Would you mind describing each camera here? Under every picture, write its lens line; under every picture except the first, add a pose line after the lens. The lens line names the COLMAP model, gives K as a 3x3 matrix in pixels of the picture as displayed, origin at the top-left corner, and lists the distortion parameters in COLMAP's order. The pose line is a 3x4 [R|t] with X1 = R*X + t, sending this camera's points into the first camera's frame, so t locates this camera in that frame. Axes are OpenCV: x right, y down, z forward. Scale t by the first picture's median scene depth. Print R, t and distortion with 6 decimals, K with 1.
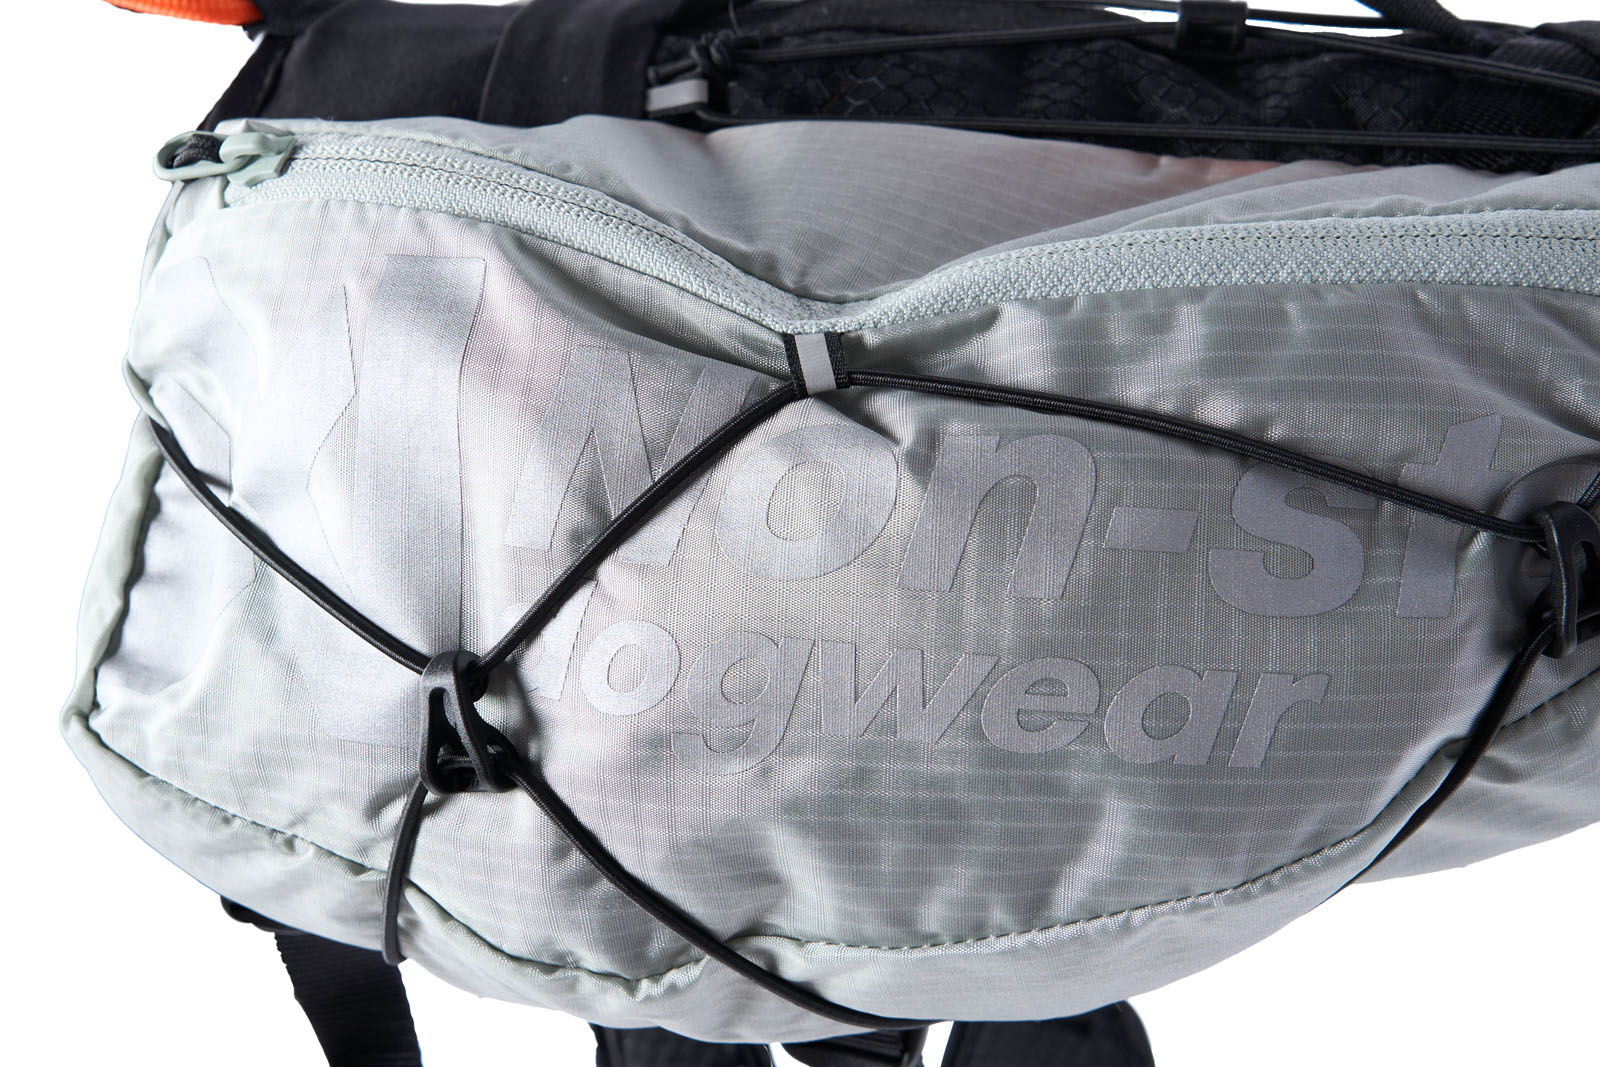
lens RADIAL K [[1877.0, 0, 800.7], [0, 1877.0, 600.2], [0, 0, 1]] dist [0.035966, 0.016849]
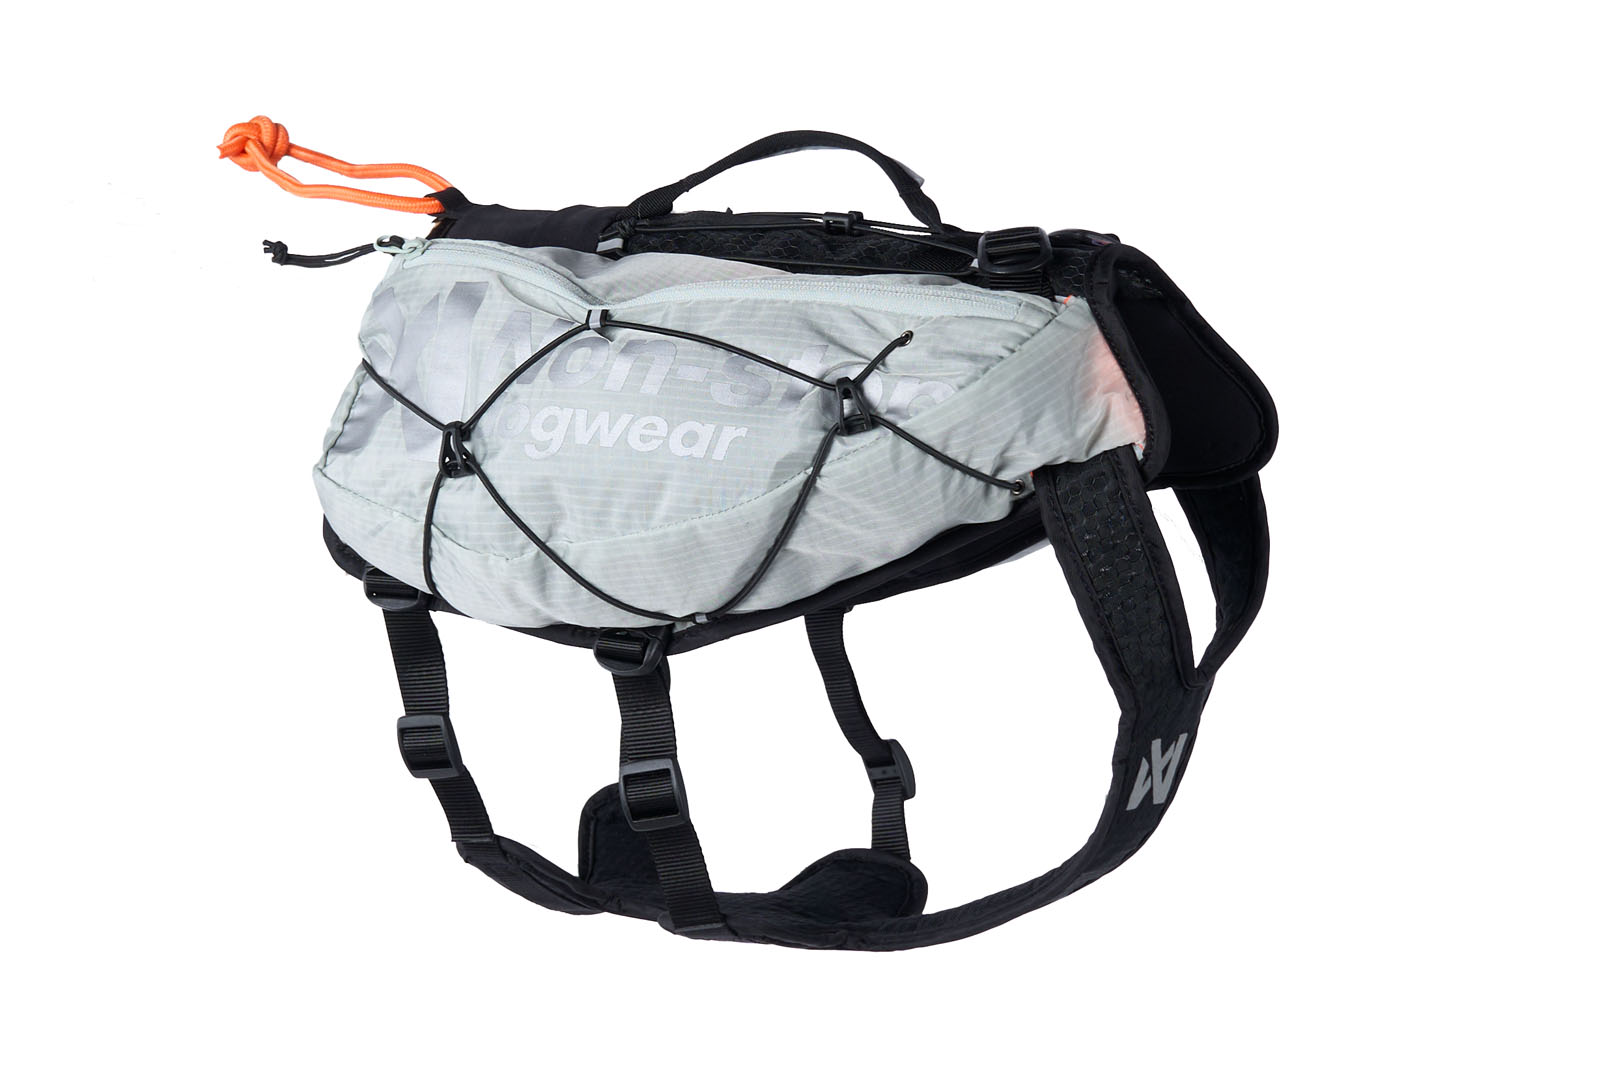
lens RADIAL K [[3678.4, 0, 800.0], [0, 3678.4, 533.5], [0, 0, 1]] dist [0.005317, 0.256626]
pose [[0.971306, 0.057954, -0.230665, 1.416044], [-0.117096, 0.960694, -0.251705, 1.356845], [0.207011, 0.271492, 0.939914, -3.548894]]
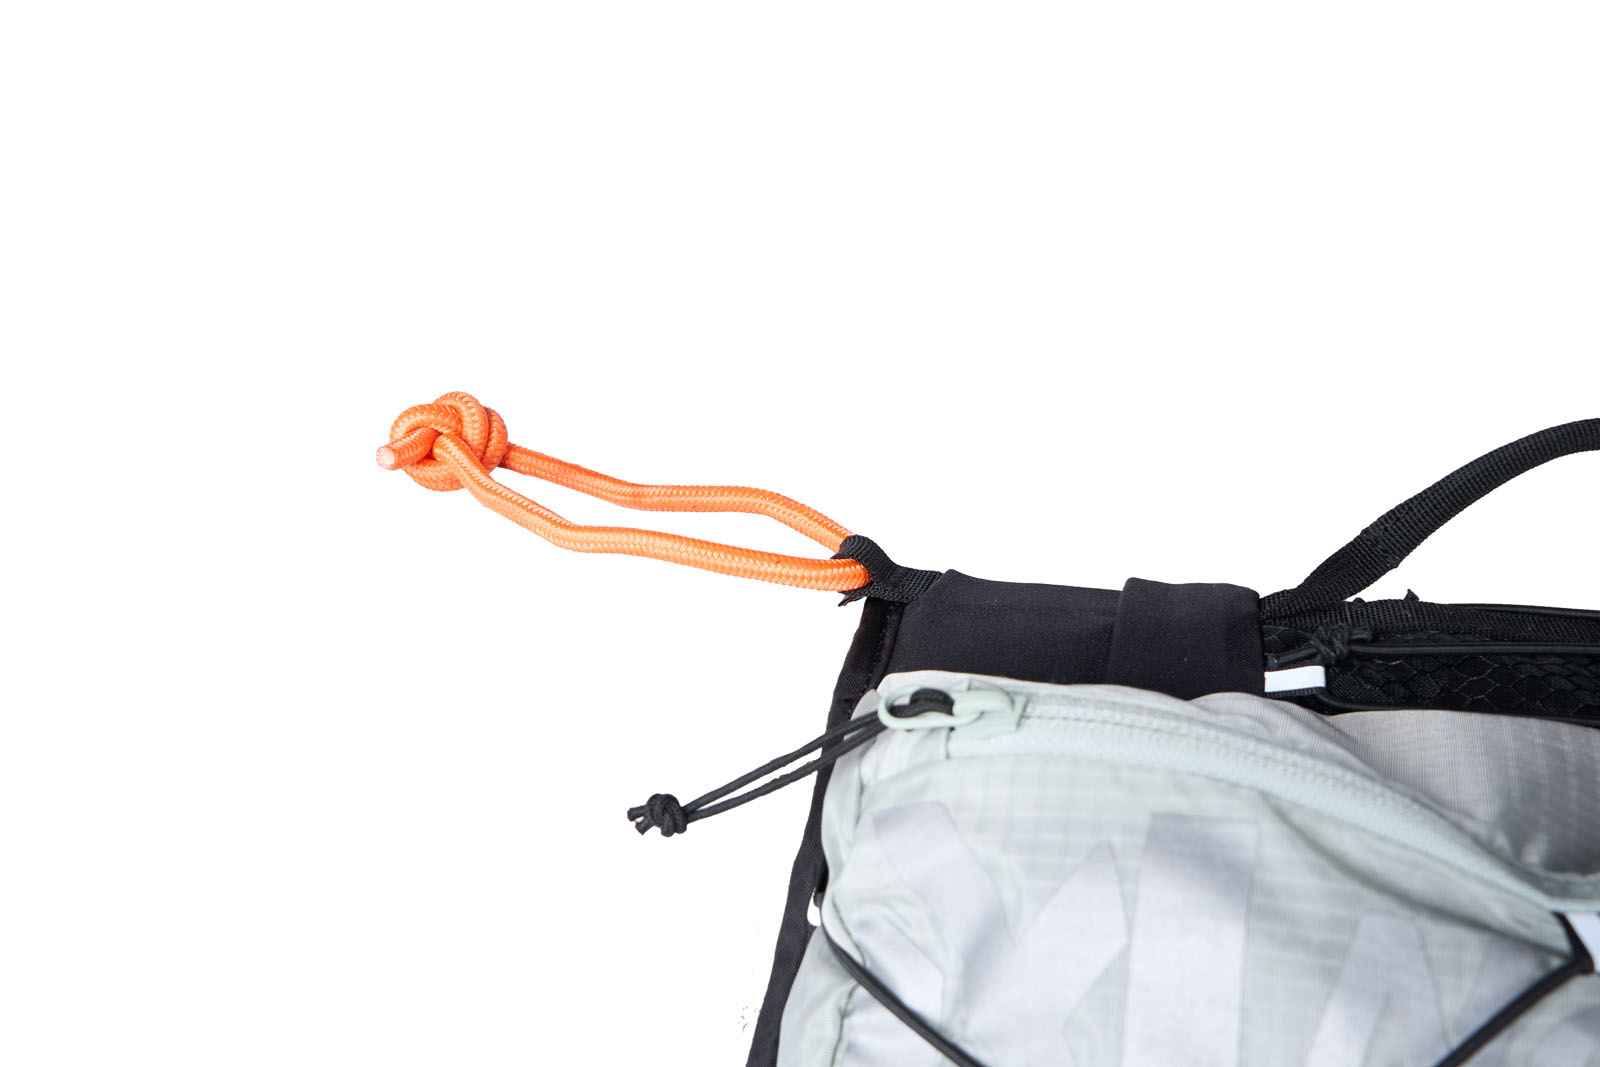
lens RADIAL K [[1878.7, 0, 800.0], [0, 1878.7, 533.5], [0, 0, 1]] dist [0.007914, 0.003389]
pose [[0.997746, 0.065728, -0.013499, -0.414202], [-0.066569, 0.944389, -0.322021, 0.023871], [-0.008418, 0.322194, 0.946636, -0.059541]]
